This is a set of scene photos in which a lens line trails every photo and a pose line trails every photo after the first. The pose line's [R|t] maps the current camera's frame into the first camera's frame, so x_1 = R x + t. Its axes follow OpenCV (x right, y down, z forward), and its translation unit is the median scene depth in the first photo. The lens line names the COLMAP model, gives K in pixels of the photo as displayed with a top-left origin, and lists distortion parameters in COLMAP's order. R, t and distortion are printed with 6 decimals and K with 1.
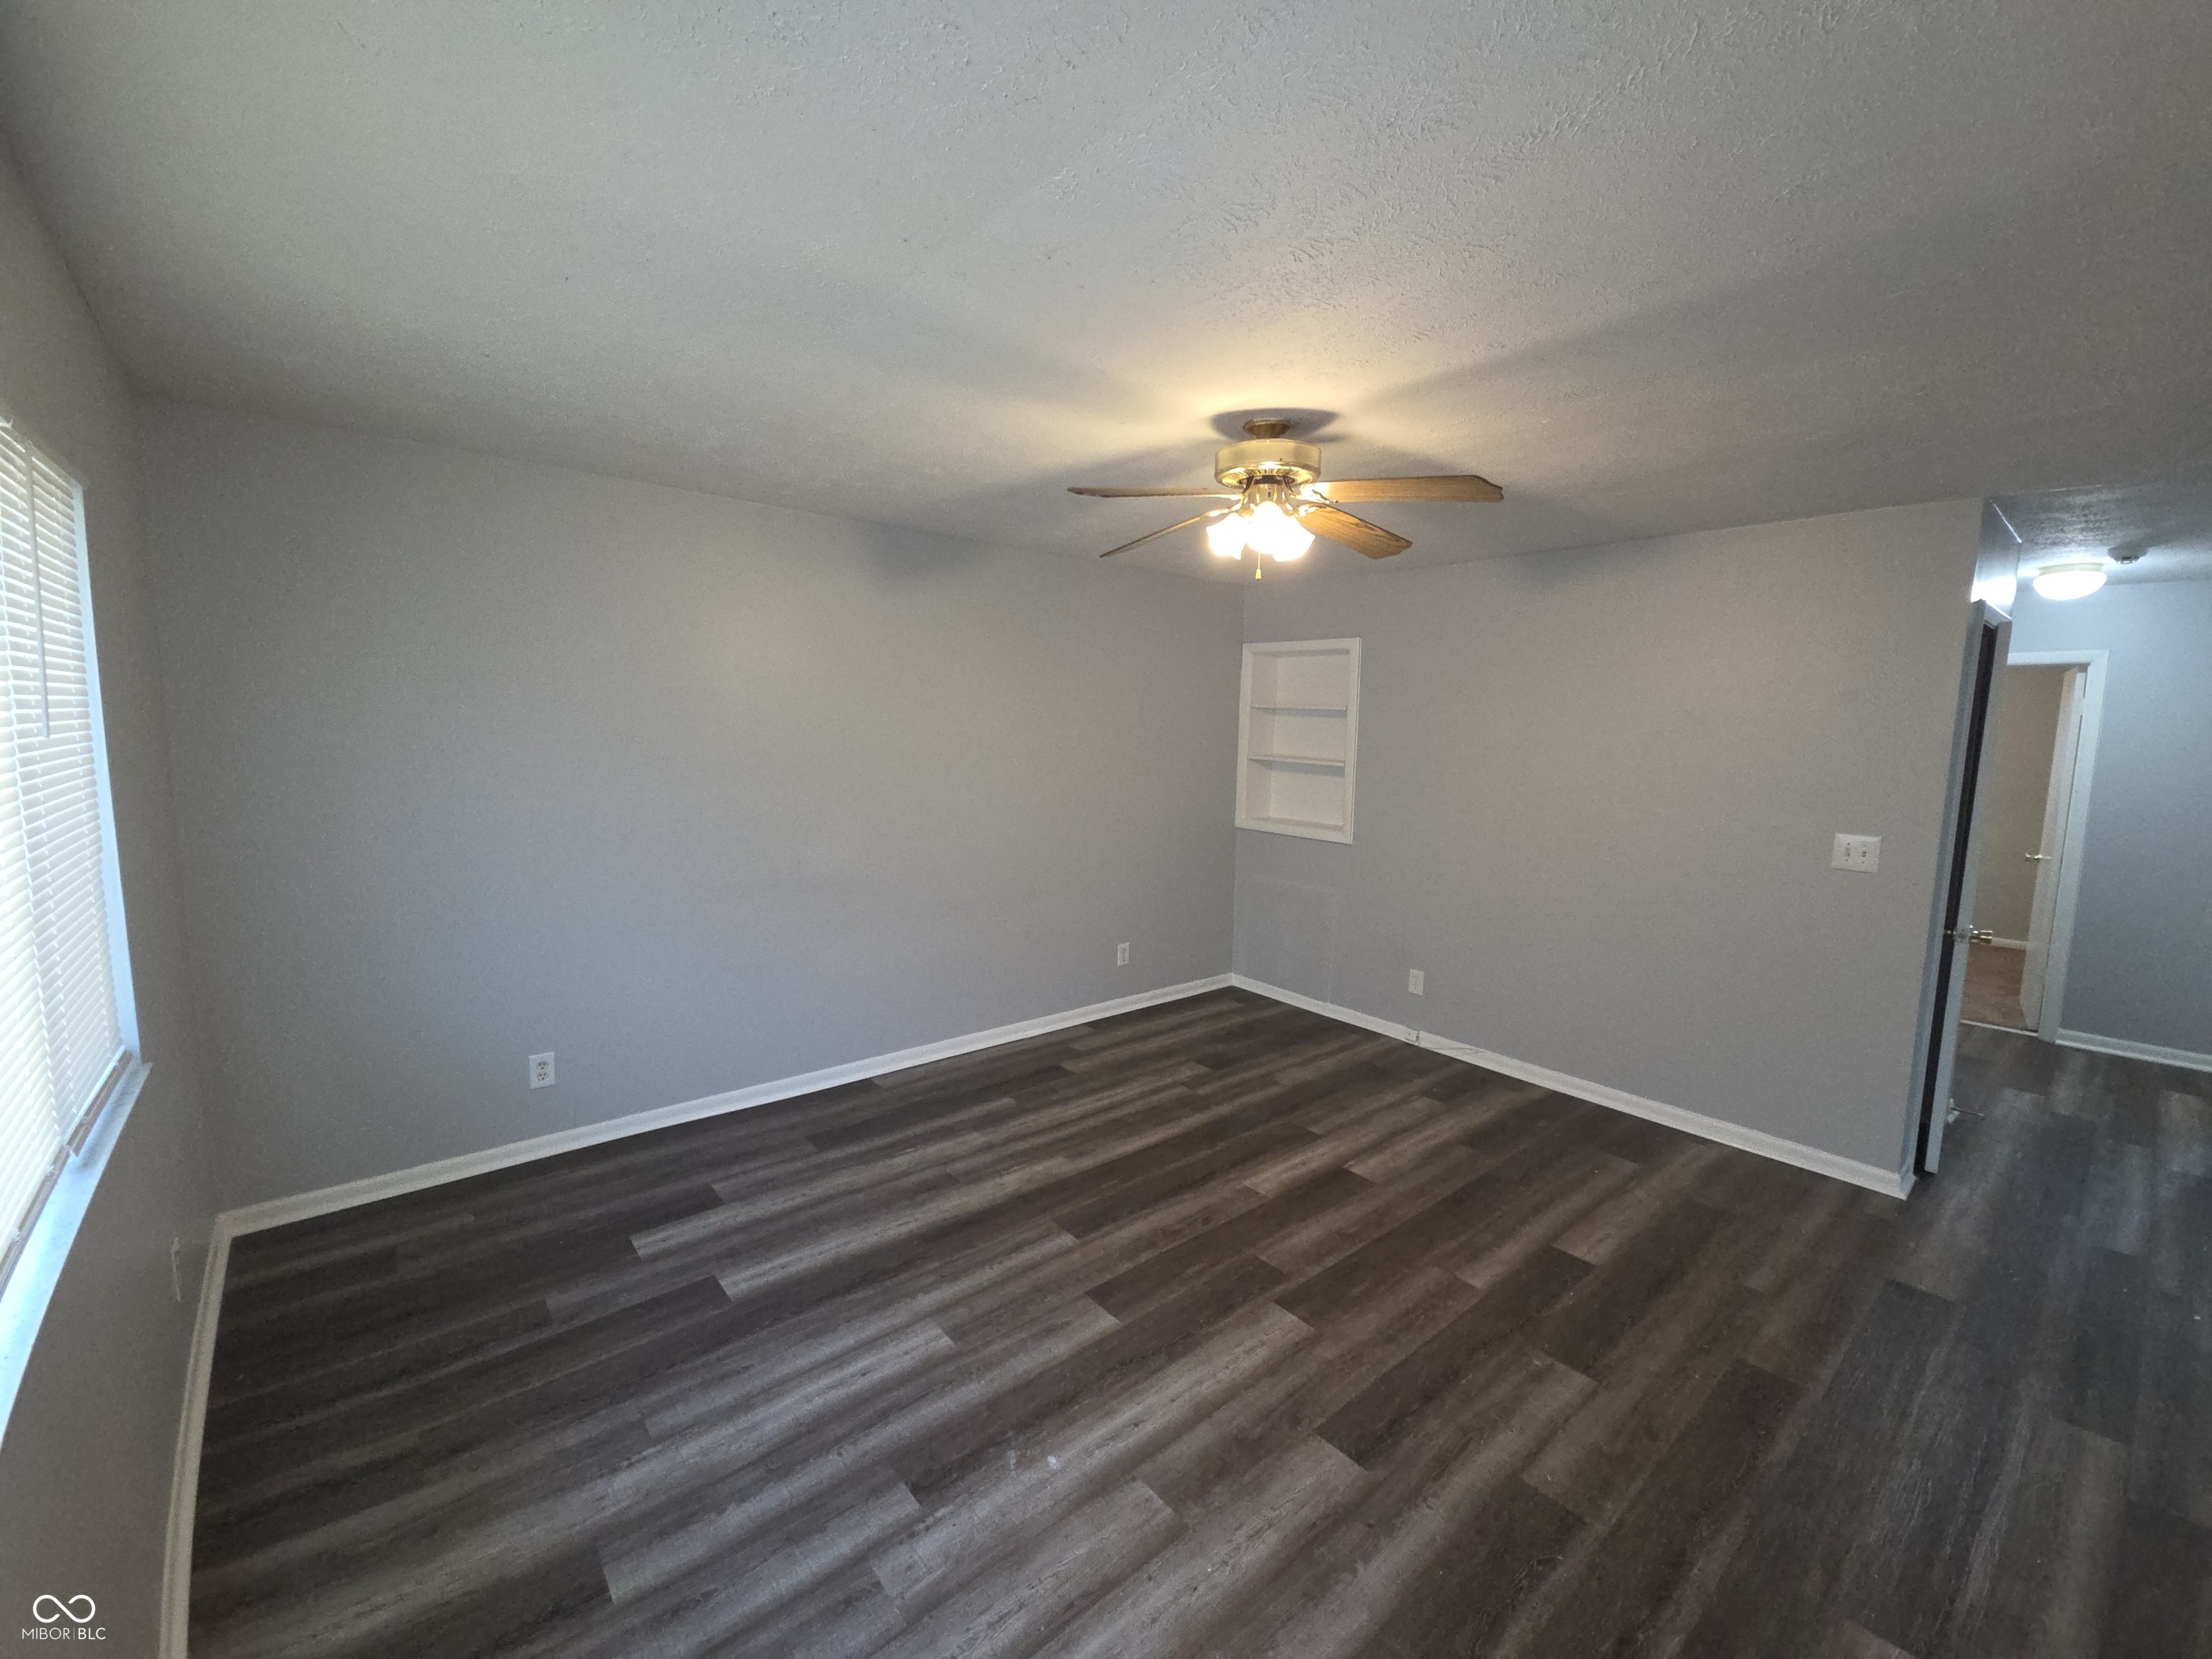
lens RADIAL K [[894.2, 0, 1110.2], [0, 894.2, 826.2], [0, 0, 1]] dist [0.002810, -0.002561]
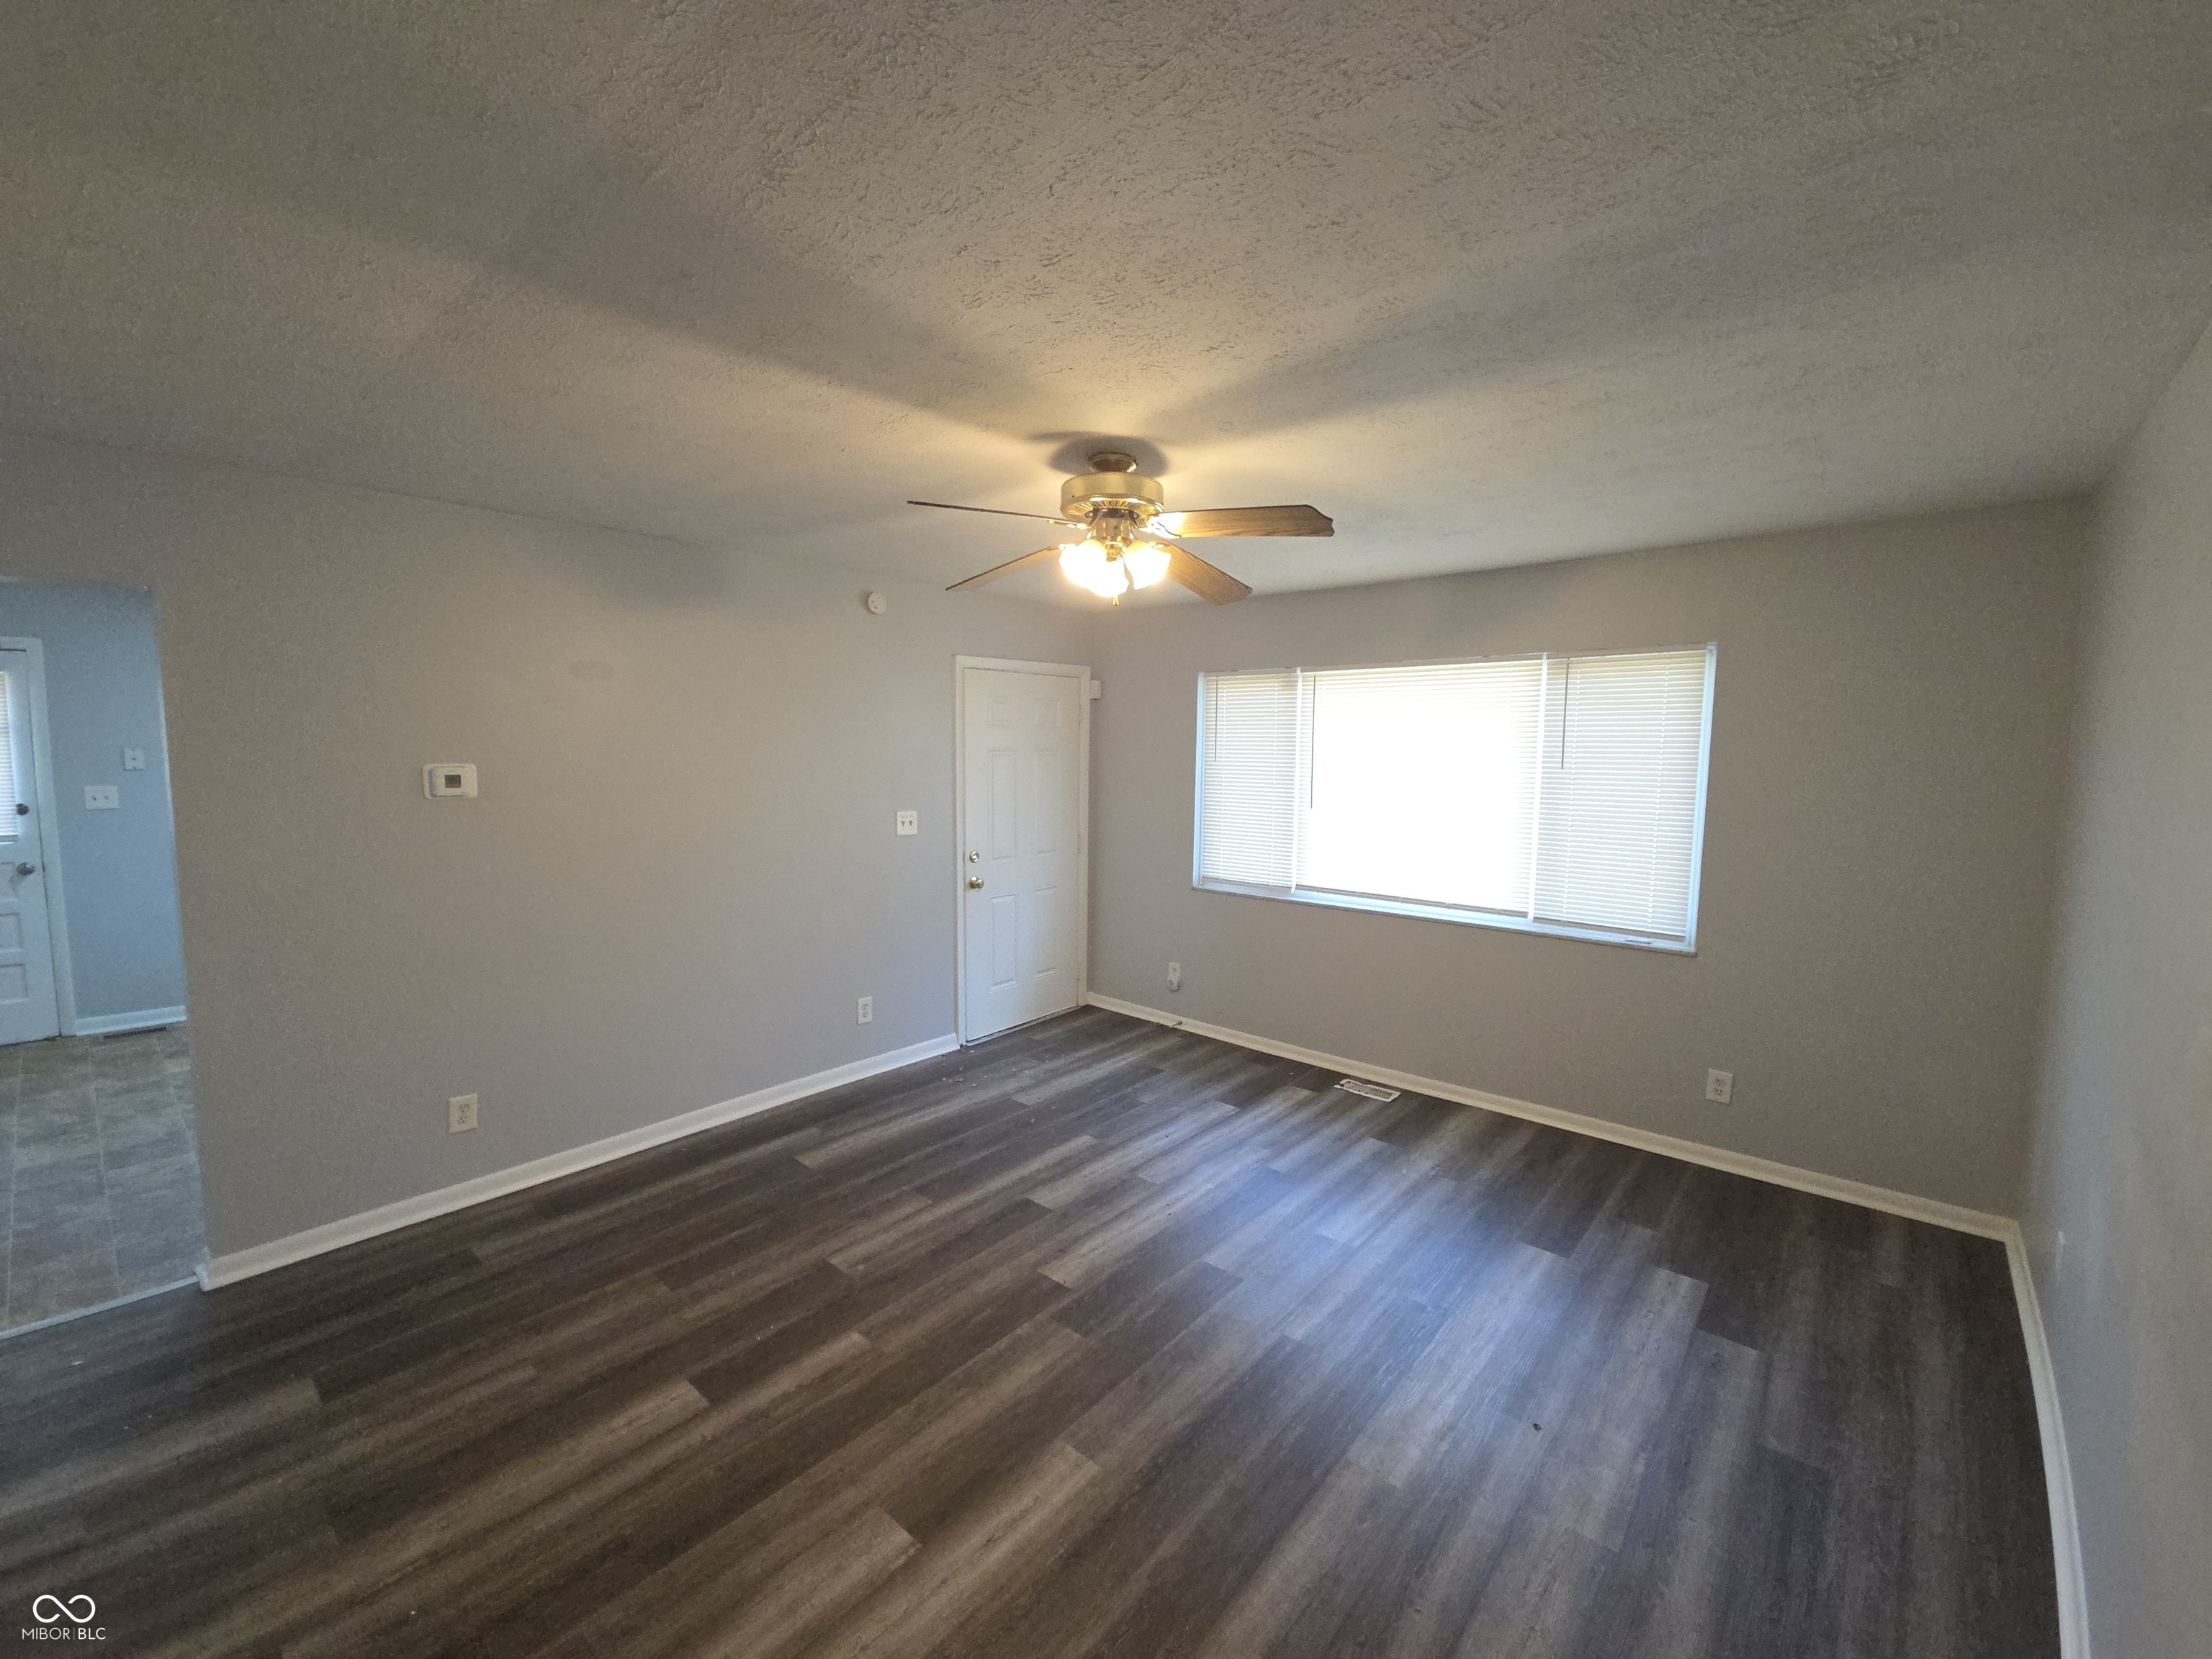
lens RADIAL K [[894.2, 0, 1103.5], [0, 894.2, 821.9], [0, 0, 1]] dist [0.002810, -0.002561]
pose [[-0.988626, -0.014393, -0.149706, 0.315533], [-0.044196, 0.979263, 0.197713, -0.235507], [0.143756, 0.202081, -0.968761, 1.951424]]
